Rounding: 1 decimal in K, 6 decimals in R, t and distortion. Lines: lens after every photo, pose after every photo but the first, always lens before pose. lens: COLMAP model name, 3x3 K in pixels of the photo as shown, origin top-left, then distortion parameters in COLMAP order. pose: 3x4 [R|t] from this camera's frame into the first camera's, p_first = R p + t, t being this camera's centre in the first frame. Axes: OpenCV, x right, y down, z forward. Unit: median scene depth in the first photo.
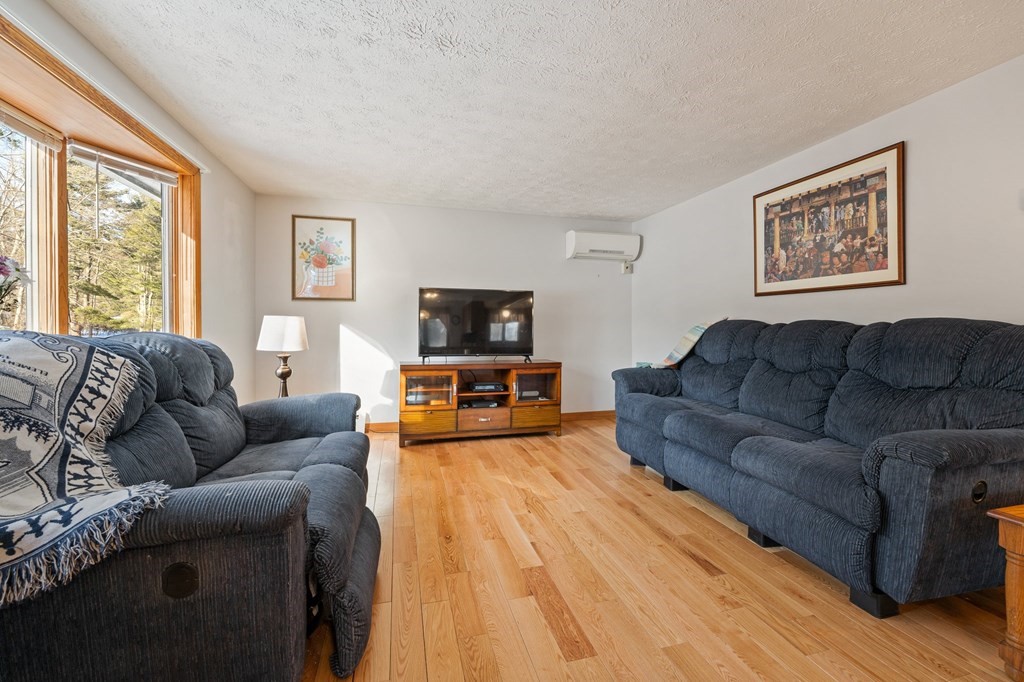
lens RADIAL K [[415.4, 0, 512.8], [0, 415.4, 326.1], [0, 0, 1]] dist [0.000274, -0.000039]
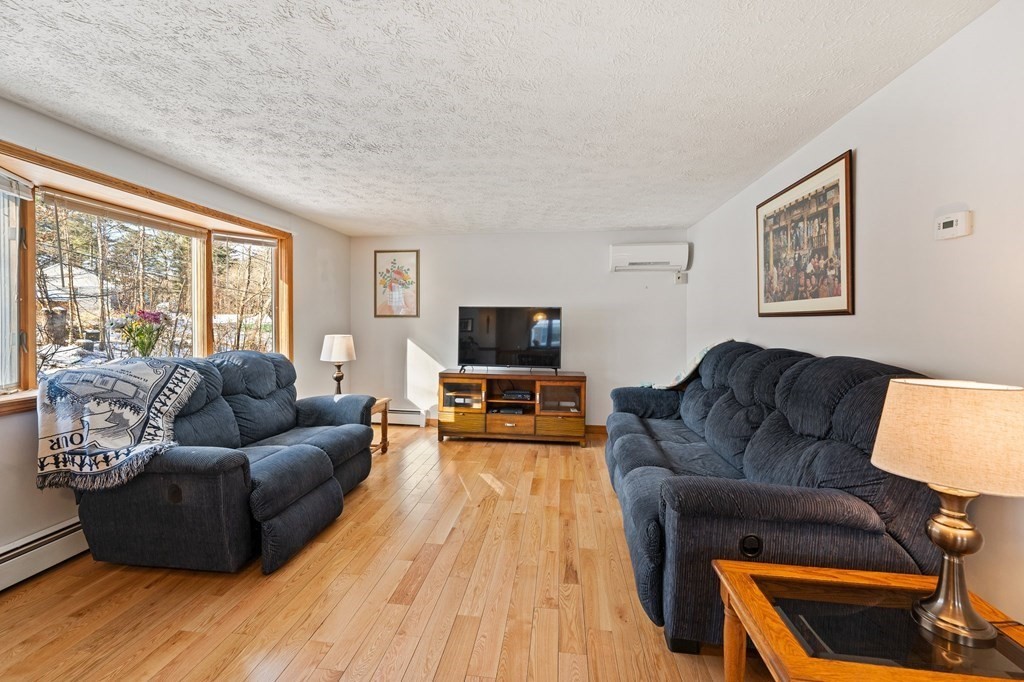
lens RADIAL K [[429.2, 0, 507.0], [0, 429.2, 323.6], [0, 0, 1]] dist [0.000461, 0.000020]
pose [[0.920916, 0.002927, -0.389749, 0.544792], [-0.001808, 0.999993, 0.003238, -0.072509], [0.389756, -0.002277, 0.920915, -0.090277]]
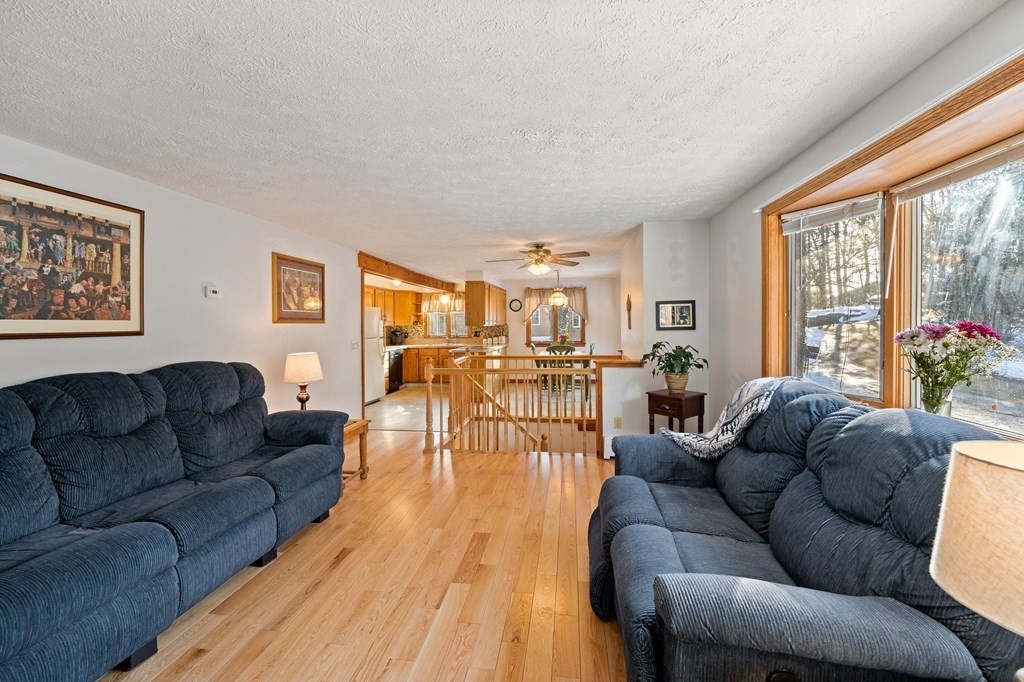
lens RADIAL K [[409.5, 0, 513.8], [0, 409.5, 326.9], [0, 0, 1]] dist [-0.000331, -0.000159]
pose [[-0.917625, 0.005125, 0.397415, -0.391253], [0.009548, 0.999913, 0.009152, -0.107149], [-0.397334, 0.012192, -0.917593, 1.415257]]
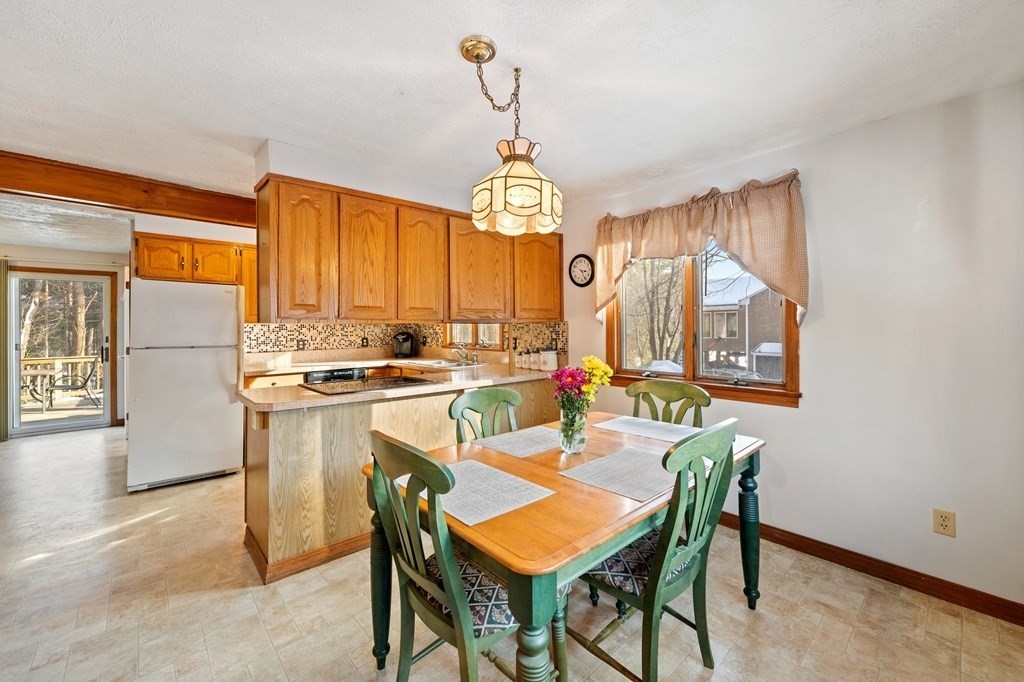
lens RADIAL K [[409.5, 0, 513.8], [0, 409.5, 326.9], [0, 0, 1]] dist [-0.000331, -0.000159]
pose [[-0.457287, -0.001418, 0.889318, -0.073238], [0.003640, 0.999987, 0.003466, -0.083417], [-0.889312, 0.004822, -0.457276, -1.074684]]
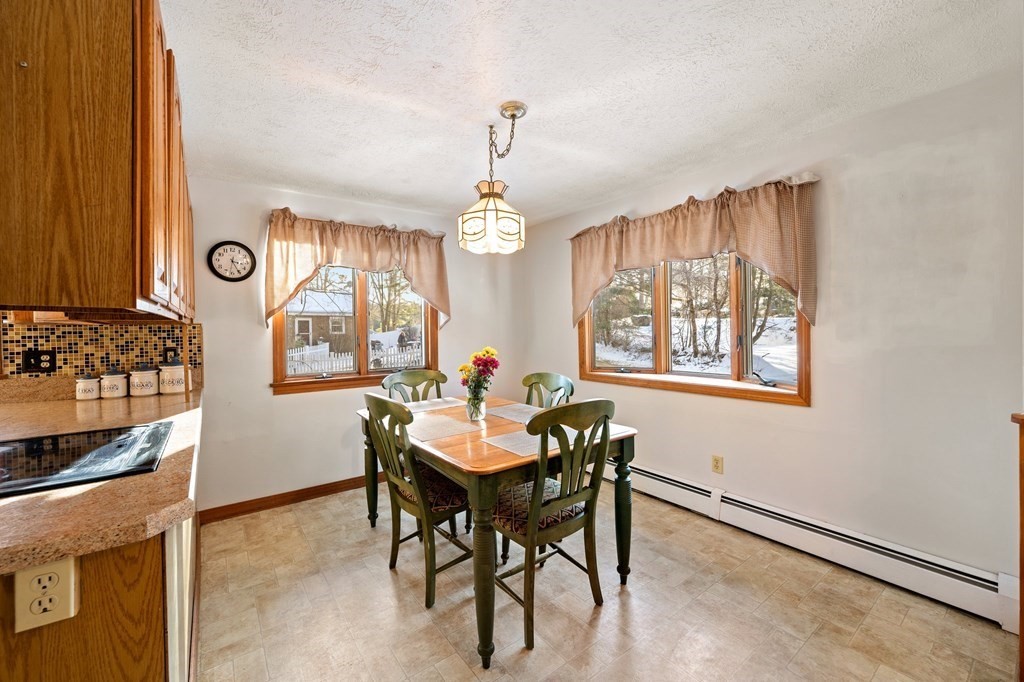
lens RADIAL K [[404.3, 0, 508.2], [0, 404.3, 333.0], [0, 0, 1]] dist [-0.001744, -0.000300]
pose [[-0.933068, 0.010489, -0.359548, 0.723118], [0.009995, 0.999945, 0.003232, -0.068223], [0.359562, -0.000578, -0.933121, -0.618097]]
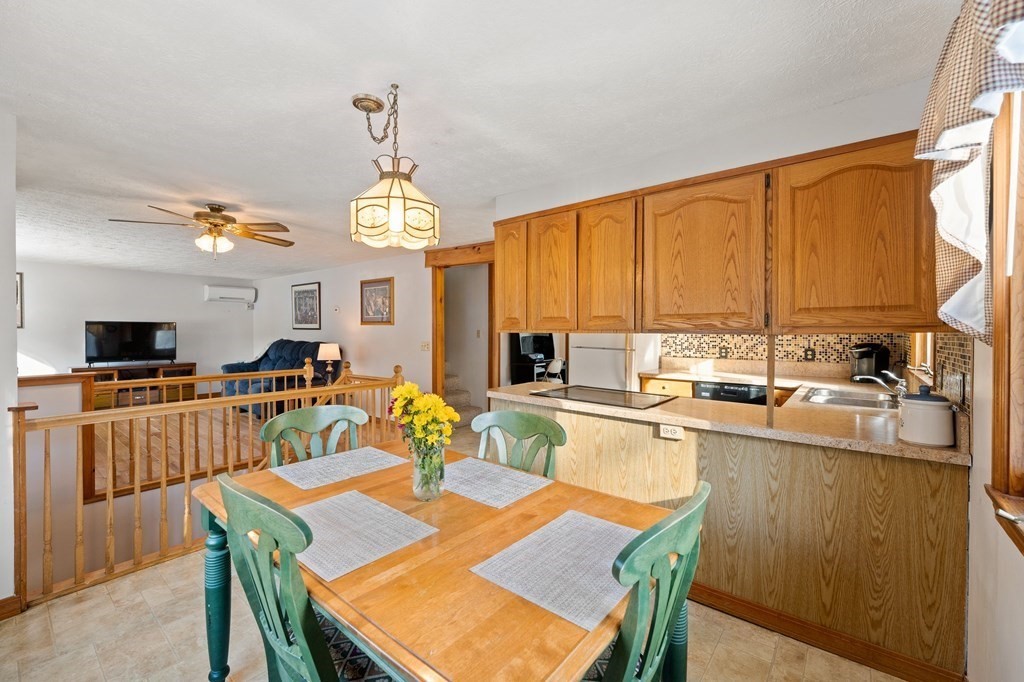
lens RADIAL K [[427.1, 0, 511.4], [0, 427.1, 330.7], [0, 0, 1]] dist [-0.001547, -0.000162]
pose [[0.812520, -0.003334, 0.582924, 0.235343], [-0.001571, 0.999967, 0.007909, -0.103744], [-0.582931, -0.007342, 0.812489, -1.985640]]
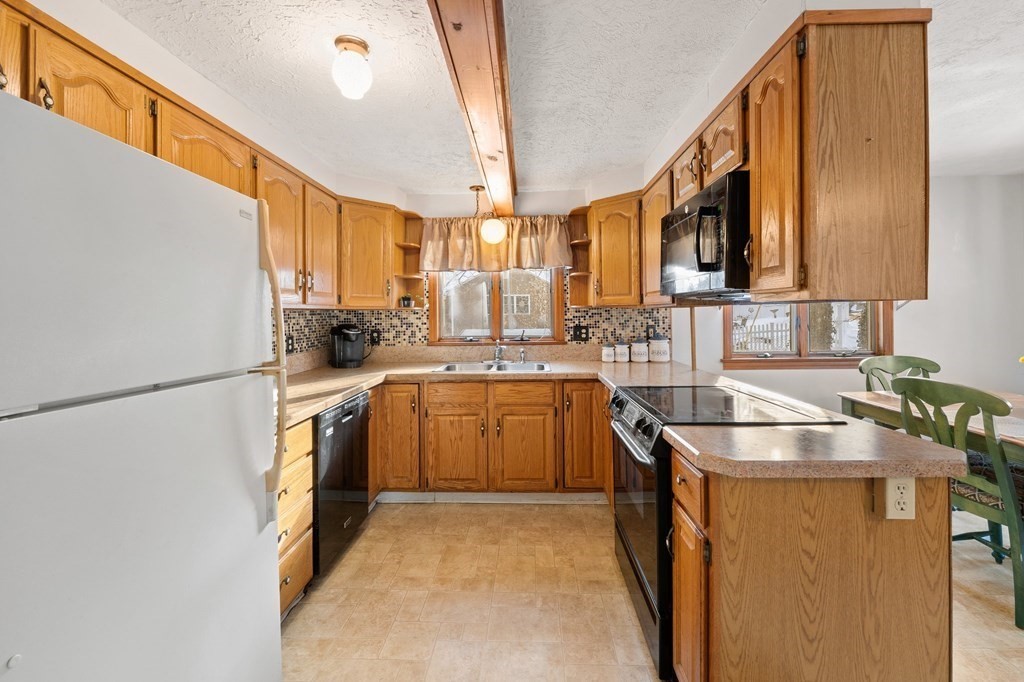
lens RADIAL K [[417.3, 0, 513.5], [0, 417.3, 312.3], [0, 0, 1]] dist [-0.000120, -0.000089]
pose [[-0.952132, 0.010418, 0.305509, 1.158579], [0.010208, 0.999945, -0.002288, -0.080054], [-0.305516, 0.000940, -0.952186, -0.475572]]
